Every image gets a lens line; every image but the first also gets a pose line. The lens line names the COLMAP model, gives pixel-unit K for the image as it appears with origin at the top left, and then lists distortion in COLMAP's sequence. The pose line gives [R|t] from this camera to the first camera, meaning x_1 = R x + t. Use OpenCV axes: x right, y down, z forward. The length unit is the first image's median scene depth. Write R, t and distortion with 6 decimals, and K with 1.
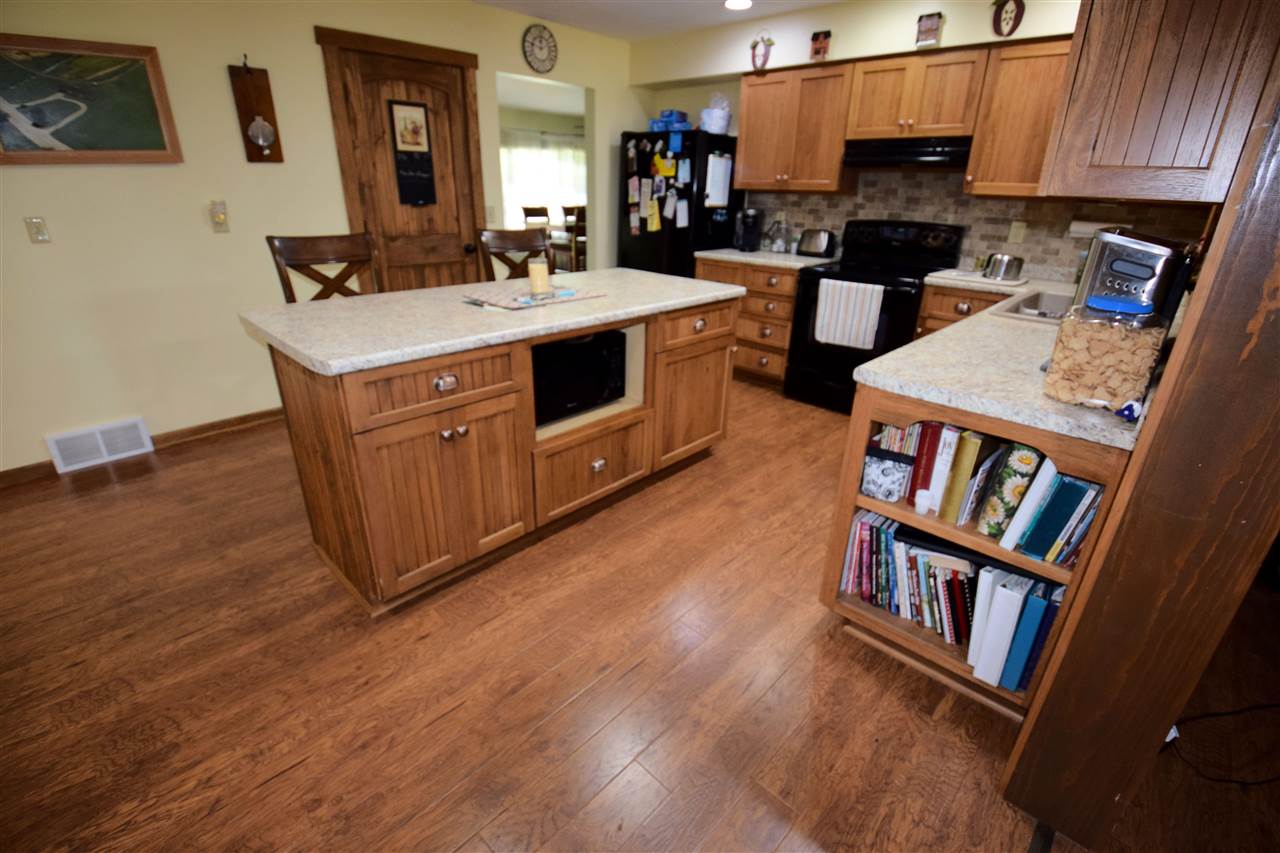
lens RADIAL K [[583.8, 0, 640.9], [0, 583.8, 422.8], [0, 0, 1]] dist [-0.002022, -0.000108]
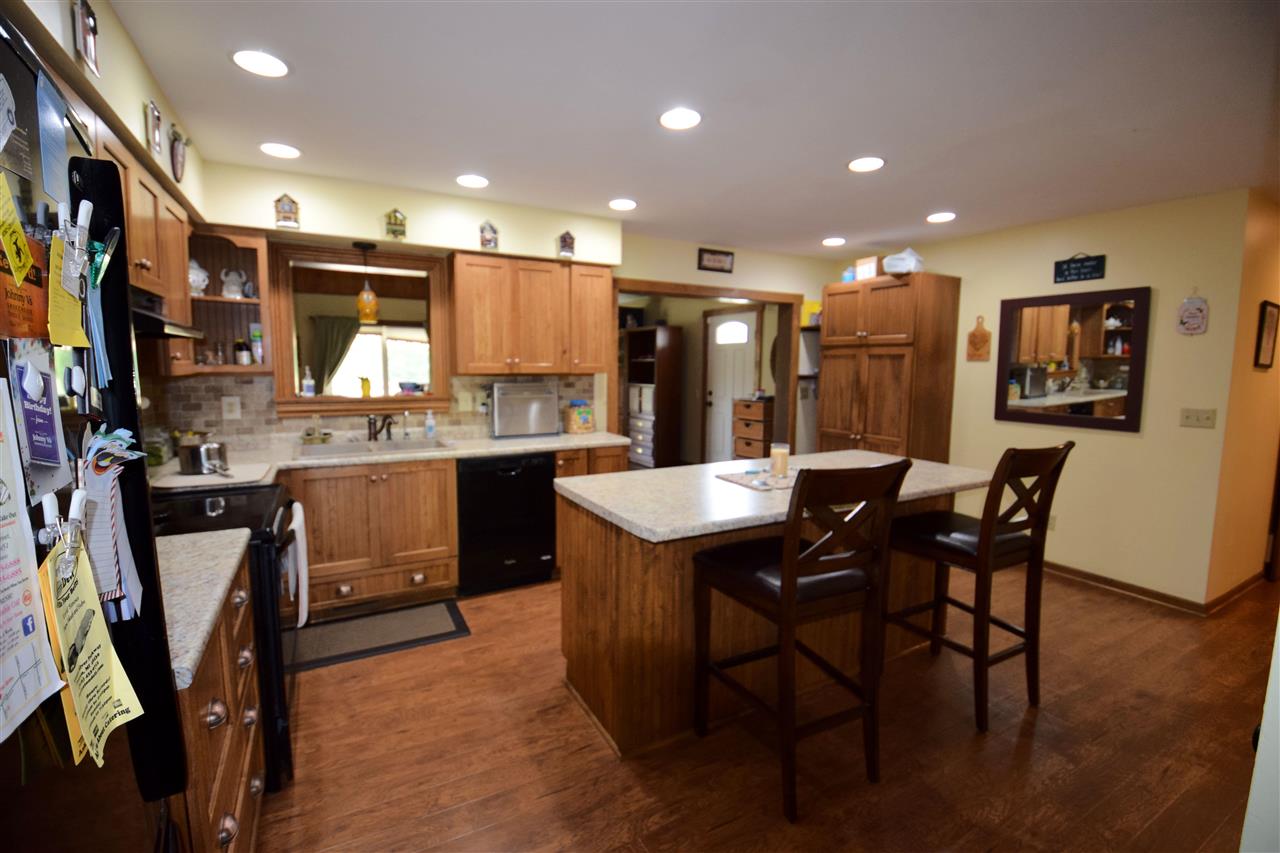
lens RADIAL K [[583.8, 0, 640.8], [0, 583.8, 428.6], [0, 0, 1]] dist [-0.002022, -0.000108]
pose [[-0.958347, -0.057408, 0.279777, -0.163790], [0.082053, 0.882951, 0.462239, -0.577240], [-0.273565, 0.465943, -0.841463, 1.389165]]
